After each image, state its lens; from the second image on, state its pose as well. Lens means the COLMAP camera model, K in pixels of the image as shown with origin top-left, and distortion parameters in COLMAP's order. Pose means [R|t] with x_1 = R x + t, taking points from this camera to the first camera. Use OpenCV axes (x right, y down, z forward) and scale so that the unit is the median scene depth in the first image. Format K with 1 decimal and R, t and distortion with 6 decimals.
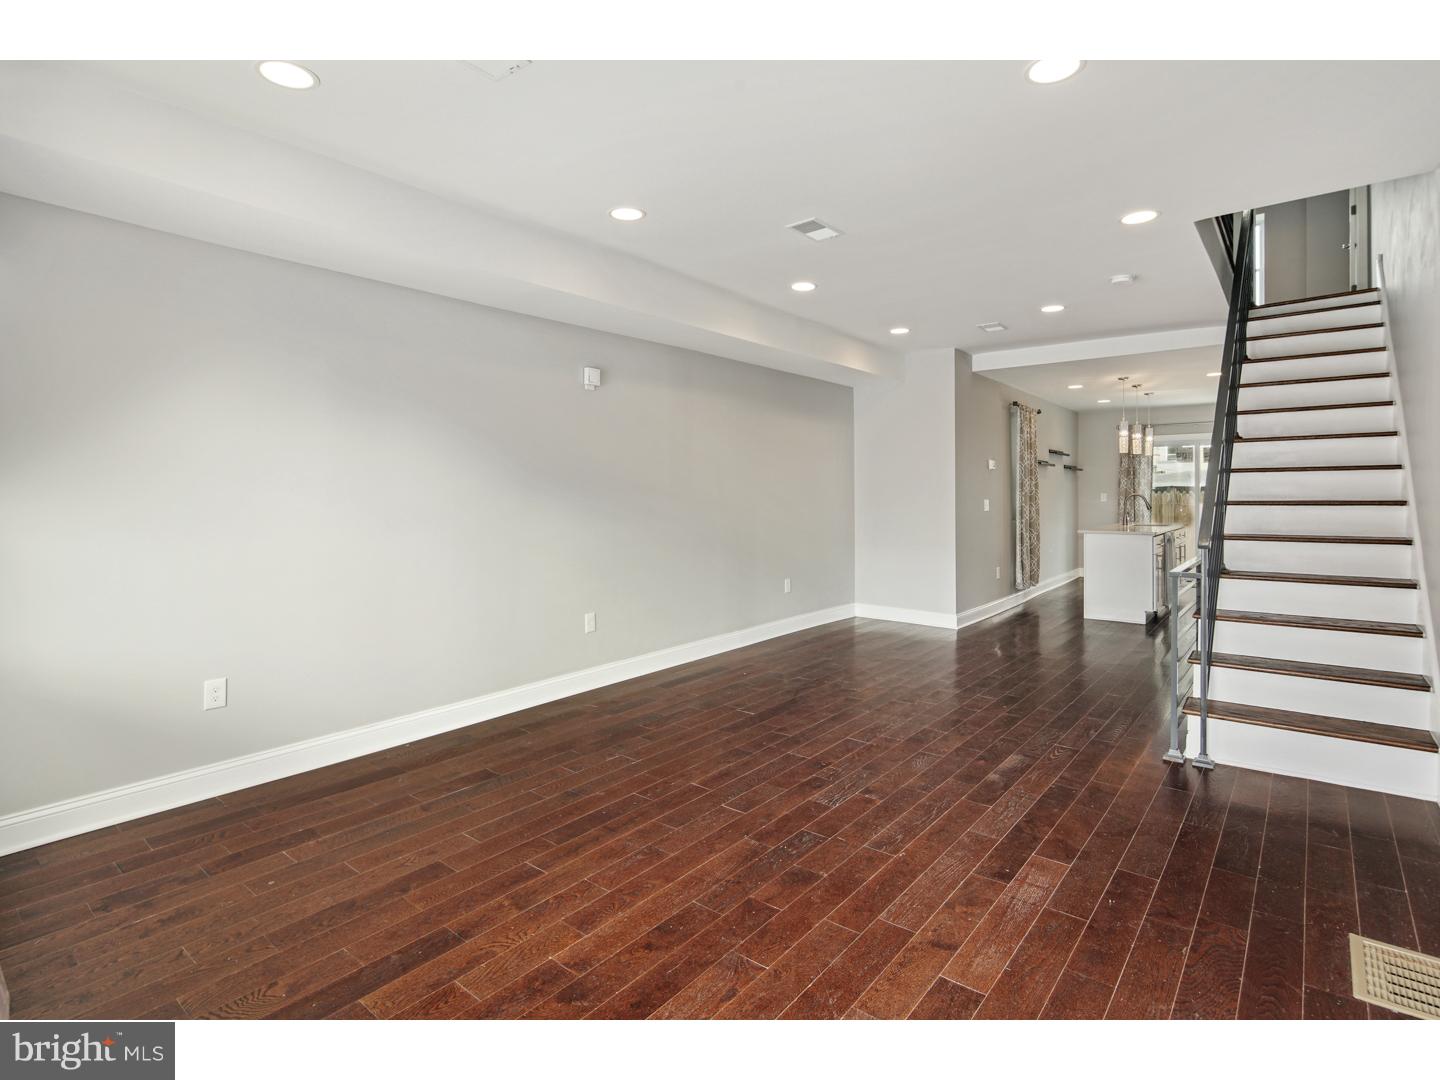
lens RADIAL K [[722.3, 0, 733.6], [0, 722.3, 495.6], [0, 0, 1]] dist [-0.000640, -0.000275]
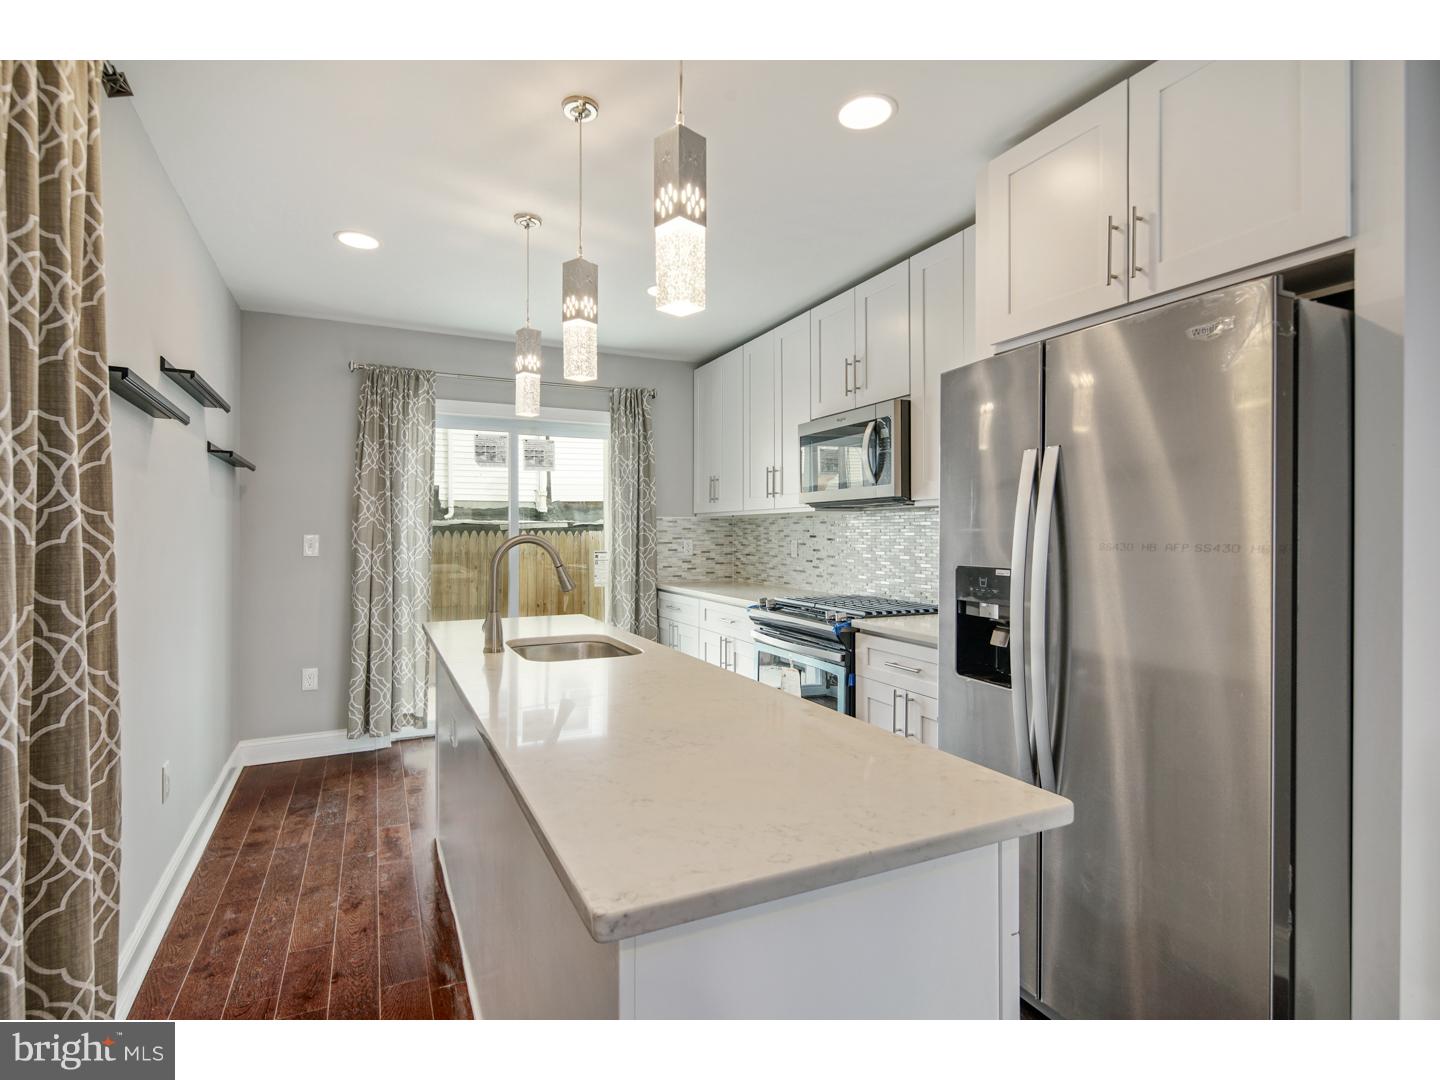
lens RADIAL K [[699.3, 0, 697.0], [0, 699.3, 535.8], [0, 0, 1]] dist [0.001518, 0.000101]
pose [[0.448313, -0.000906, 0.893876, 0.922271], [0.000911, 0.999999, 0.000556, -0.007573], [-0.893876, 0.000565, 0.448313, 2.205596]]
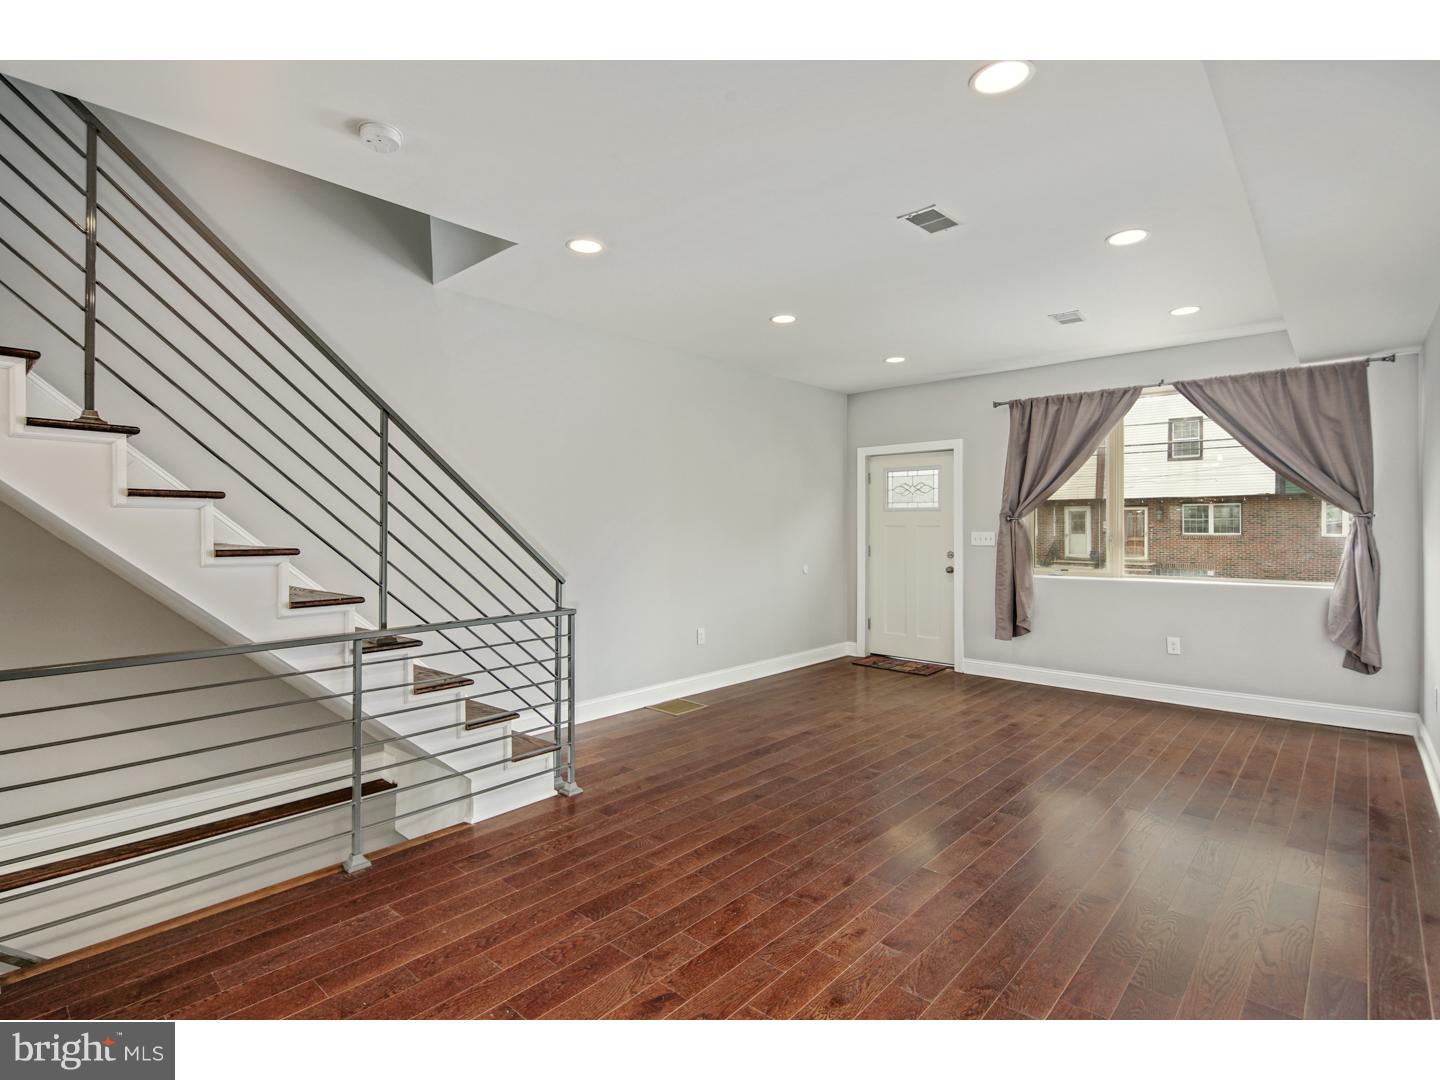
lens RADIAL K [[705.8, 0, 720.0], [0, 705.8, 540.0], [0, 0, 1]] dist [0.001805, 0.000019]
pose [[-0.998104, 0.004961, 0.061354, 0.373017], [0.006211, 0.999777, 0.020194, -0.013188], [-0.061240, 0.020537, -0.997912, 2.196559]]
